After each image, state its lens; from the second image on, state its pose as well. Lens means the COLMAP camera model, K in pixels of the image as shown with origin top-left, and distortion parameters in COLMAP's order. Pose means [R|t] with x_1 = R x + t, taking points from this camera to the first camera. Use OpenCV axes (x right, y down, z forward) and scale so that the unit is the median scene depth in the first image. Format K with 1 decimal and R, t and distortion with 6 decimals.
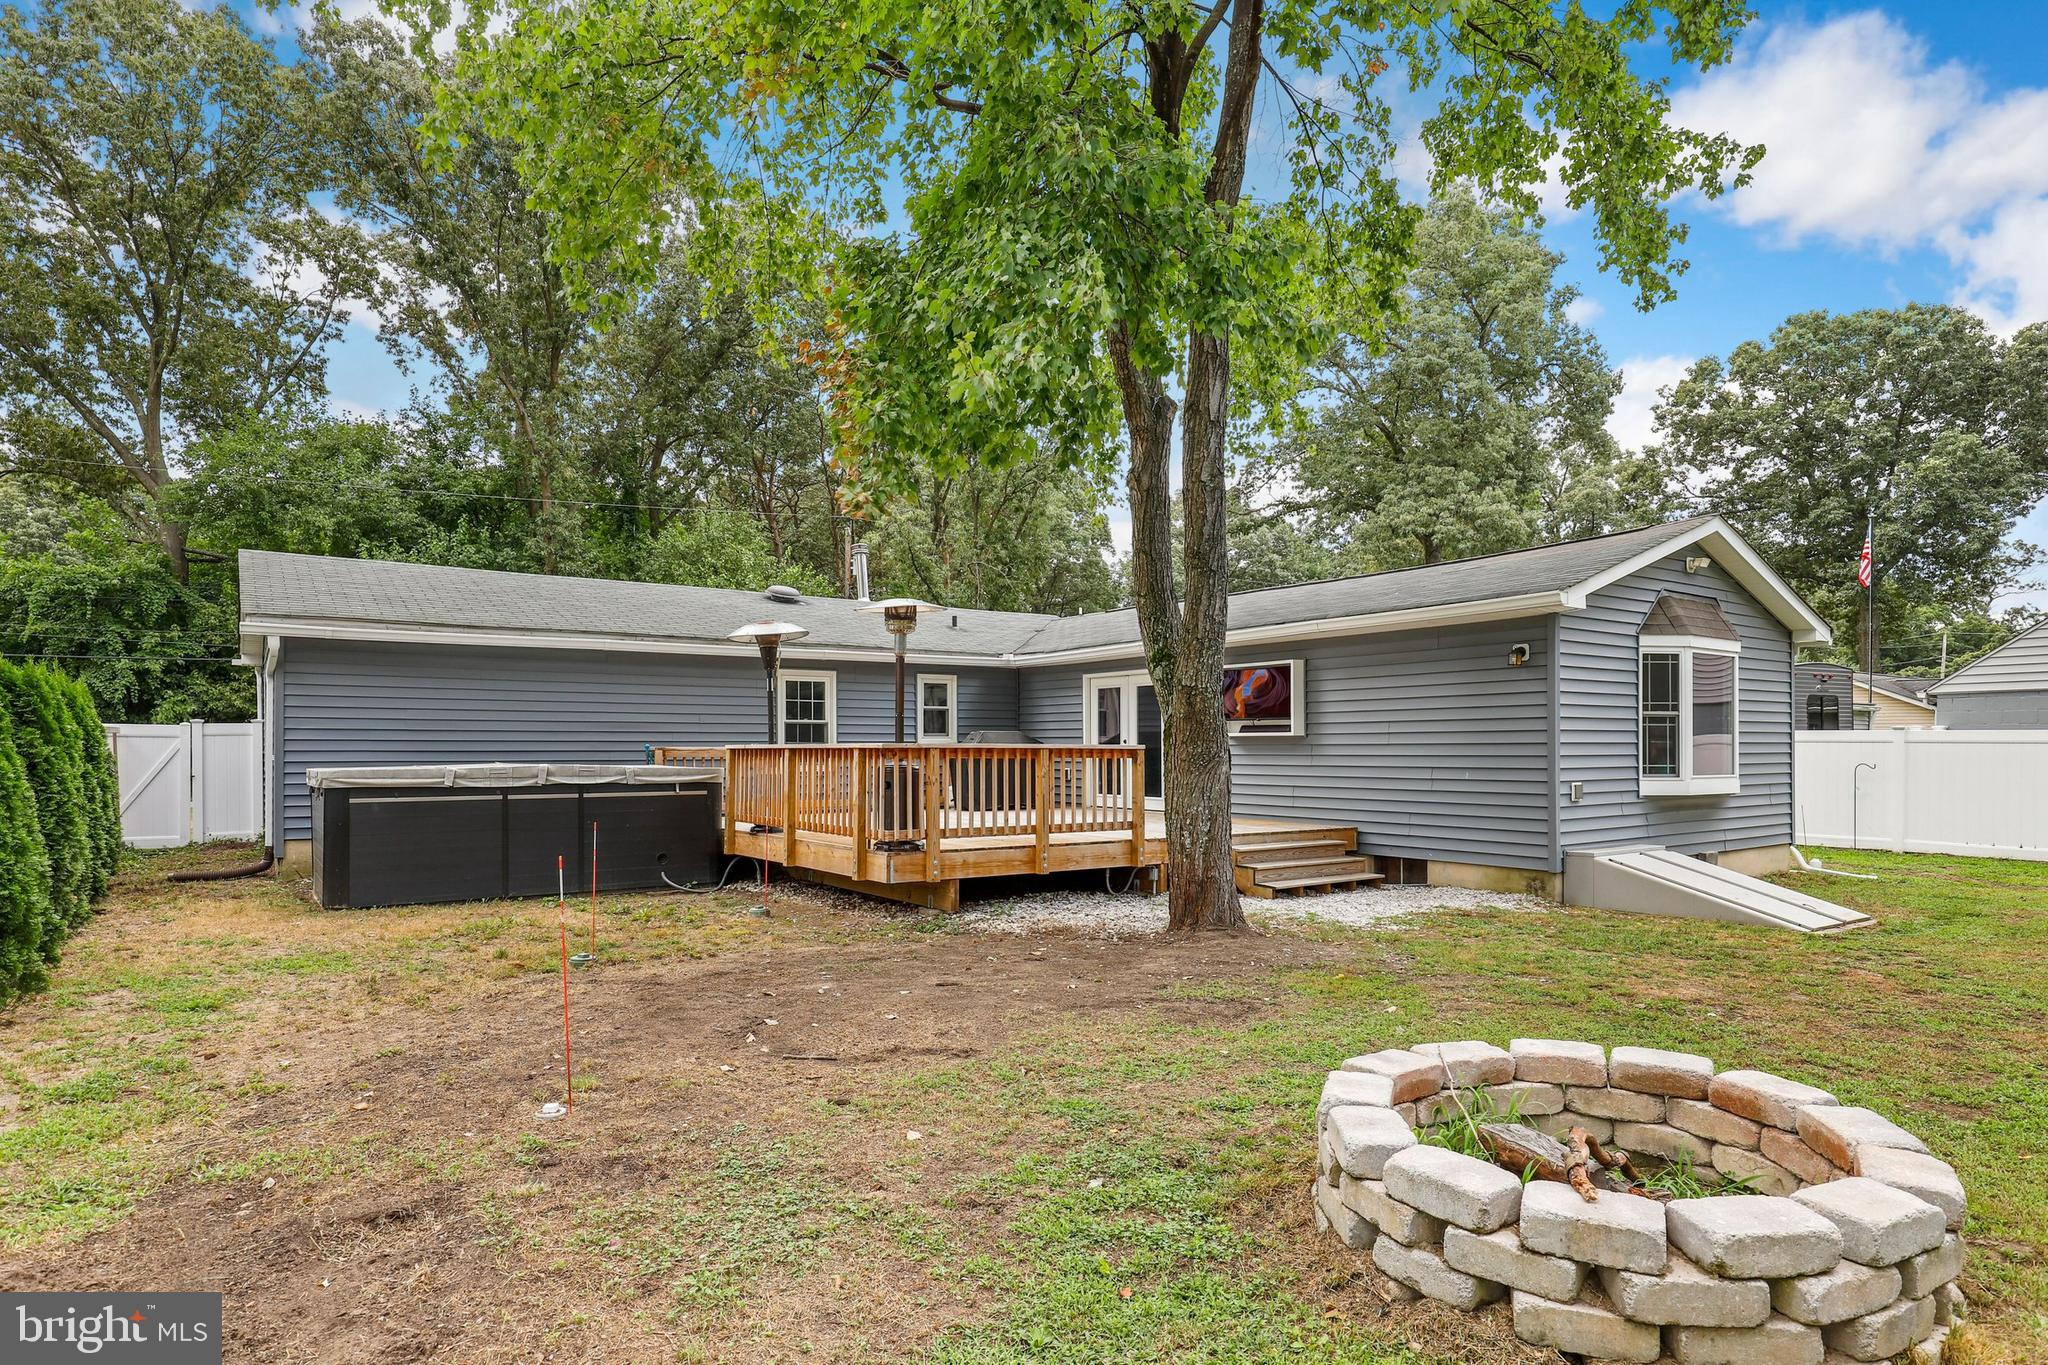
lens RADIAL K [[1135.7, 0, 1022.3], [0, 1135.7, 747.1], [0, 0, 1]] dist [-0.000670, 0.000151]
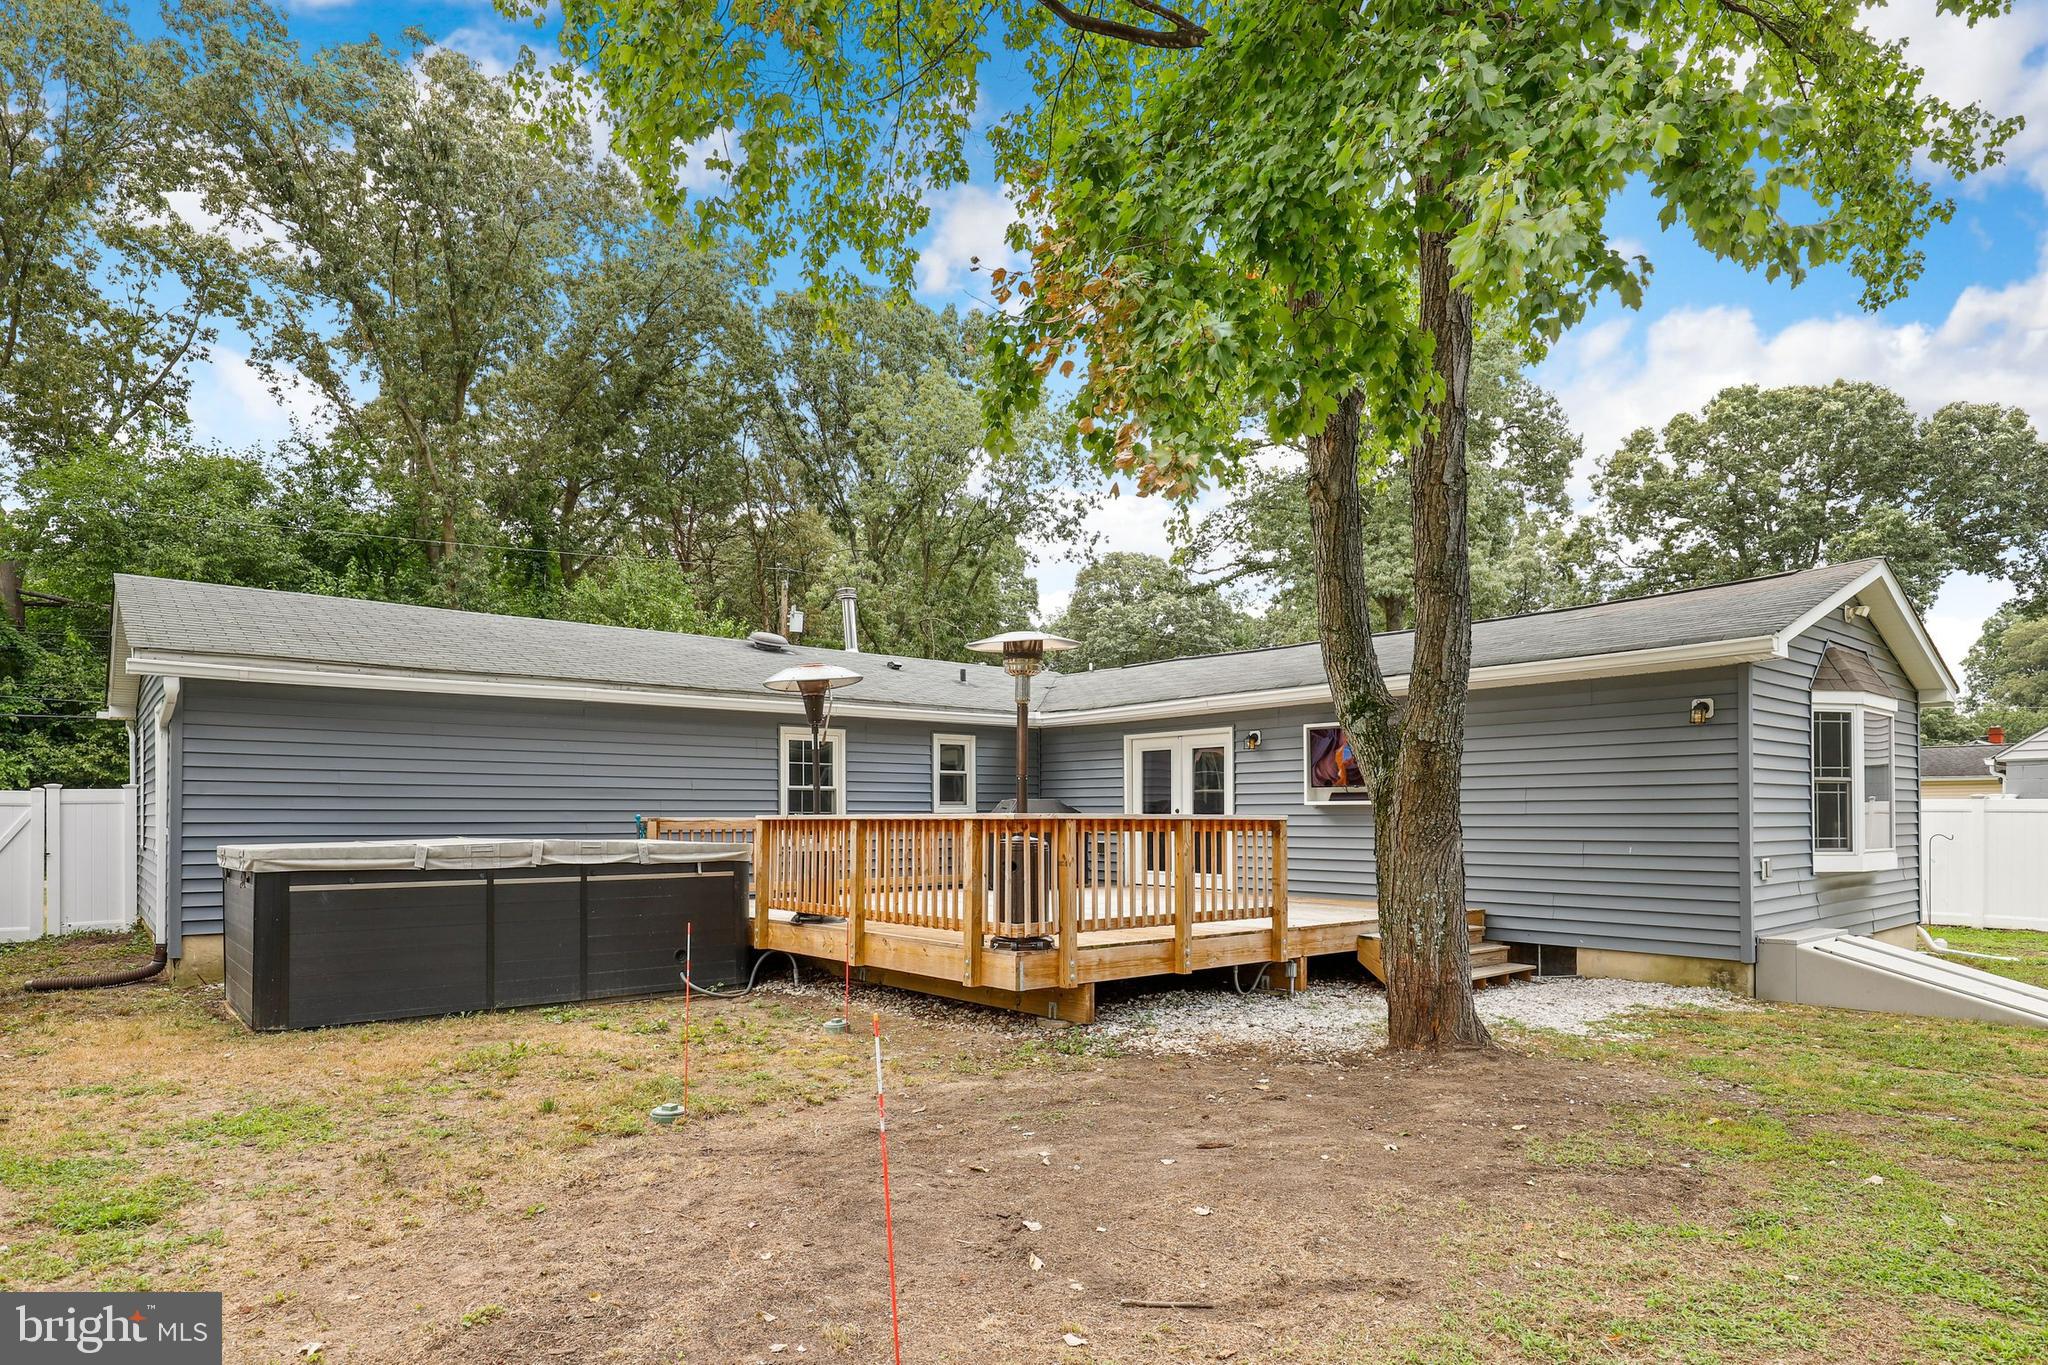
lens RADIAL K [[1158.5, 0, 1026.6], [0, 1158.5, 807.3], [0, 0, 1]] dist [0.000833, 0.000494]
pose [[0.996352, 0.000312, 0.085340, -0.097369], [0.000364, 0.999969, -0.007907, -0.000696], [-0.085340, 0.007909, 0.996321, 0.106295]]
